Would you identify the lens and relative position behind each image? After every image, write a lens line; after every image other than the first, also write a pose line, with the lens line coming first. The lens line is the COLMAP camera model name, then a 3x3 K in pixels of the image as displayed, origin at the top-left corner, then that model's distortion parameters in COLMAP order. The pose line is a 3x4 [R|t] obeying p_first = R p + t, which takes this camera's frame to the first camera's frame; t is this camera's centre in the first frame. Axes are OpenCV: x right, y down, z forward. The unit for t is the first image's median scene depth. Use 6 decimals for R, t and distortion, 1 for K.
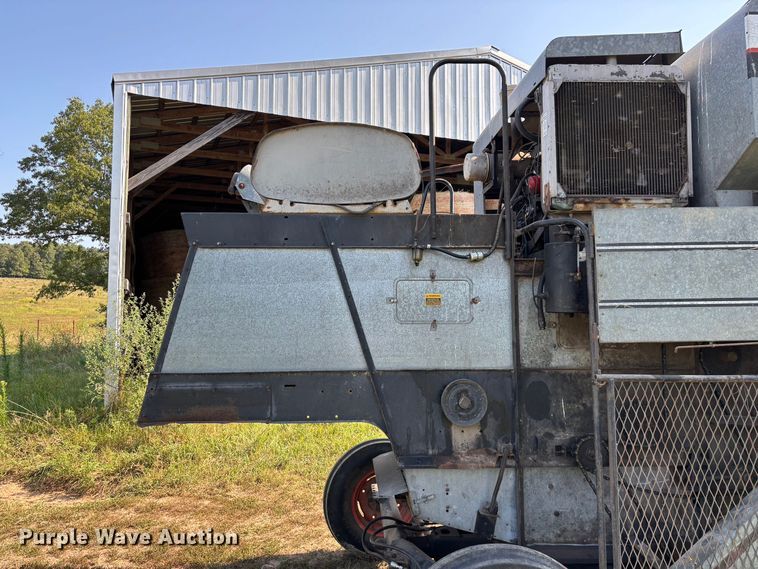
lens RADIAL K [[582.9, 0, 372.5], [0, 582.9, 271.7], [0, 0, 1]] dist [0.049556, -0.042705]
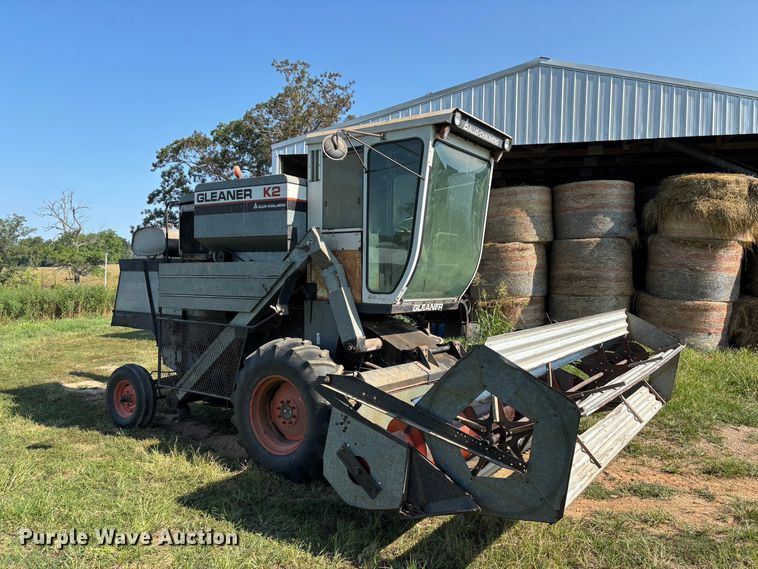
lens RADIAL K [[557.8, 0, 375.8], [0, 557.8, 284.0], [0, 0, 1]] dist [0.058454, -0.078888]
pose [[0.800379, 0.026810, -0.598894, 2.536350], [0.028906, 0.996112, 0.083222, -0.176527], [0.598797, -0.083921, 0.796492, -0.547293]]
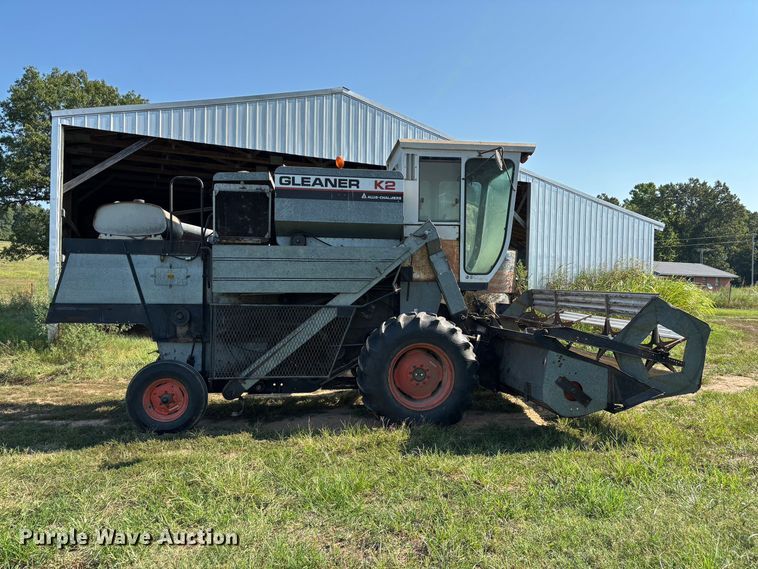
lens RADIAL K [[557.8, 0, 375.8], [0, 557.8, 284.0], [0, 0, 1]] dist [0.058454, -0.078888]
pose [[0.996916, 0.019092, 0.076114, 0.795615], [-0.024695, 0.997000, 0.073359, -0.114737], [-0.074485, -0.075013, 0.994397, -1.437072]]
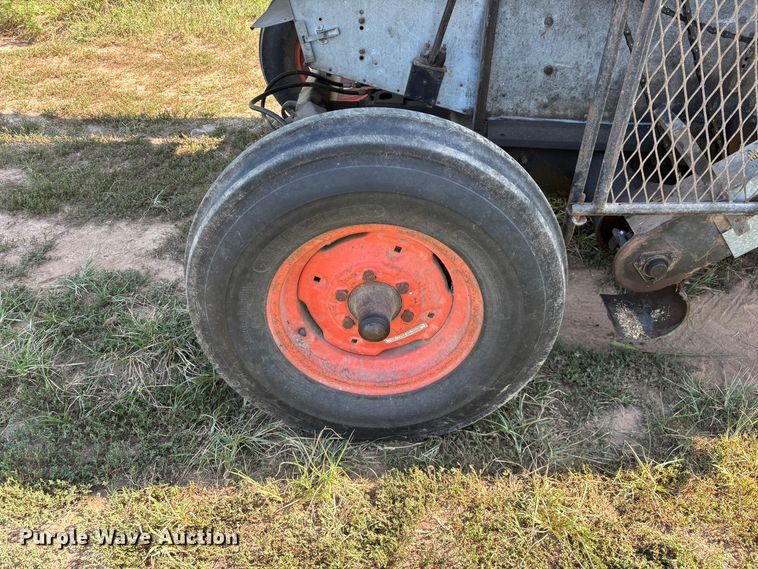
lens RADIAL K [[584.4, 0, 383.9], [0, 584.4, 283.6], [0, 0, 1]] dist [0.031129, -0.007383]
pose [[0.995590, 0.069375, -0.063153, 0.201788], [-0.011959, 0.761527, 0.648023, 0.196036], [0.093049, -0.644409, 0.758998, 0.405063]]
